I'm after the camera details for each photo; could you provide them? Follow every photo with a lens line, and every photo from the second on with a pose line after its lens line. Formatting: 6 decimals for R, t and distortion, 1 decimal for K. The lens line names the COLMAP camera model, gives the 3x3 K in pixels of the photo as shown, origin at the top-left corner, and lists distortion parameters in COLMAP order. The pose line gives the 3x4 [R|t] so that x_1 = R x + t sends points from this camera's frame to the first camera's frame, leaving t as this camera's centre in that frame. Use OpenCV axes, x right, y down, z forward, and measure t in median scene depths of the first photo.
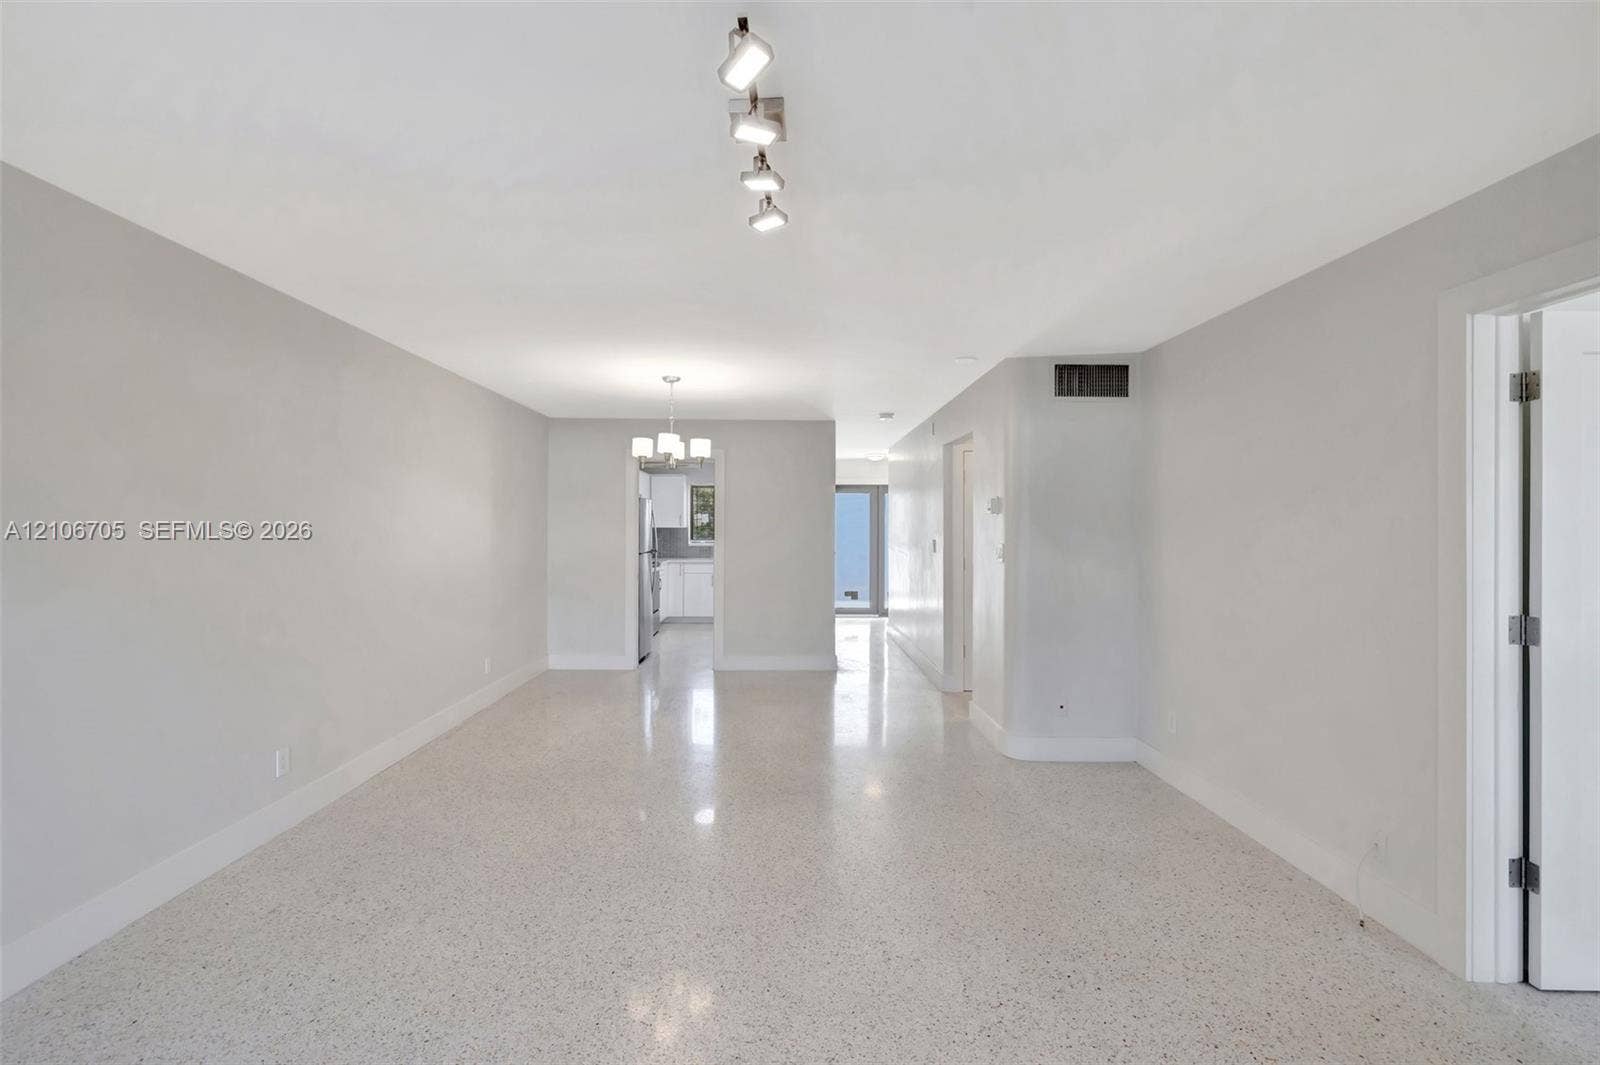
lens RADIAL K [[675.2, 0, 792.4], [0, 675.2, 519.4], [0, 0, 1]] dist [-0.001292, -0.000089]
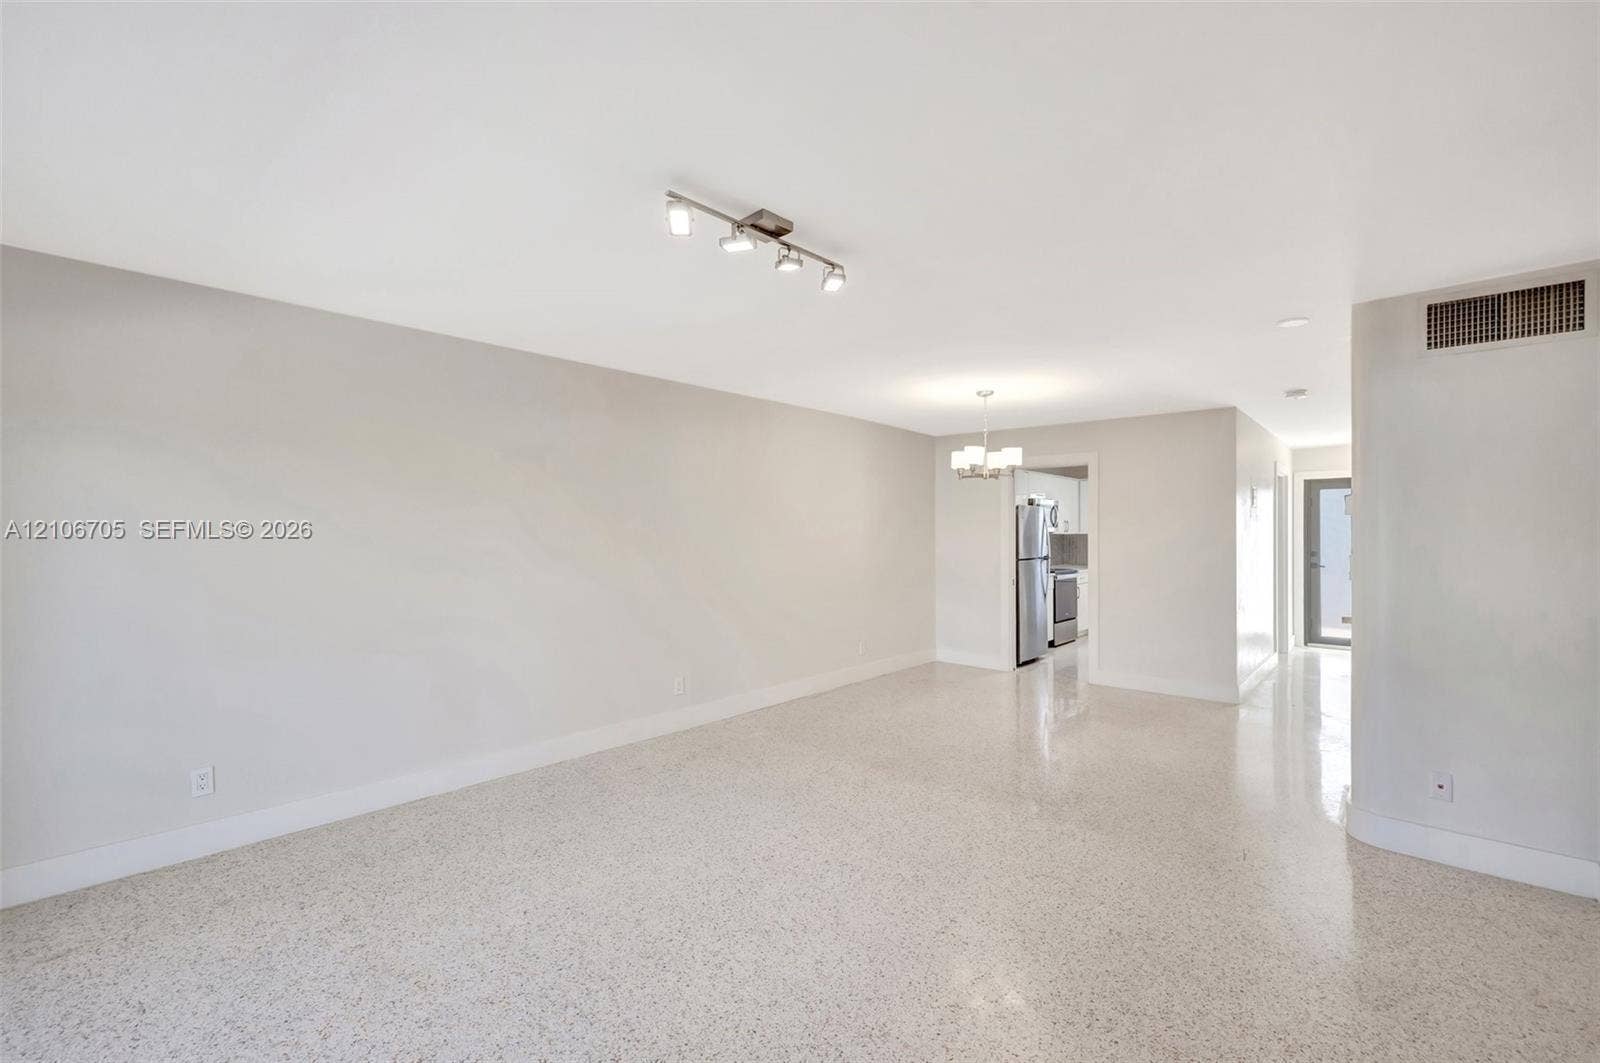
lens RADIAL K [[679.1, 0, 800.0], [0, 679.1, 531.5], [0, 0, 1]] dist [-0.000410, -0.000078]
pose [[0.745785, -0.004025, -0.666174, 0.309294], [0.010077, 0.999935, 0.005240, -0.000774], [0.666110, -0.010621, 0.745778, 0.017293]]
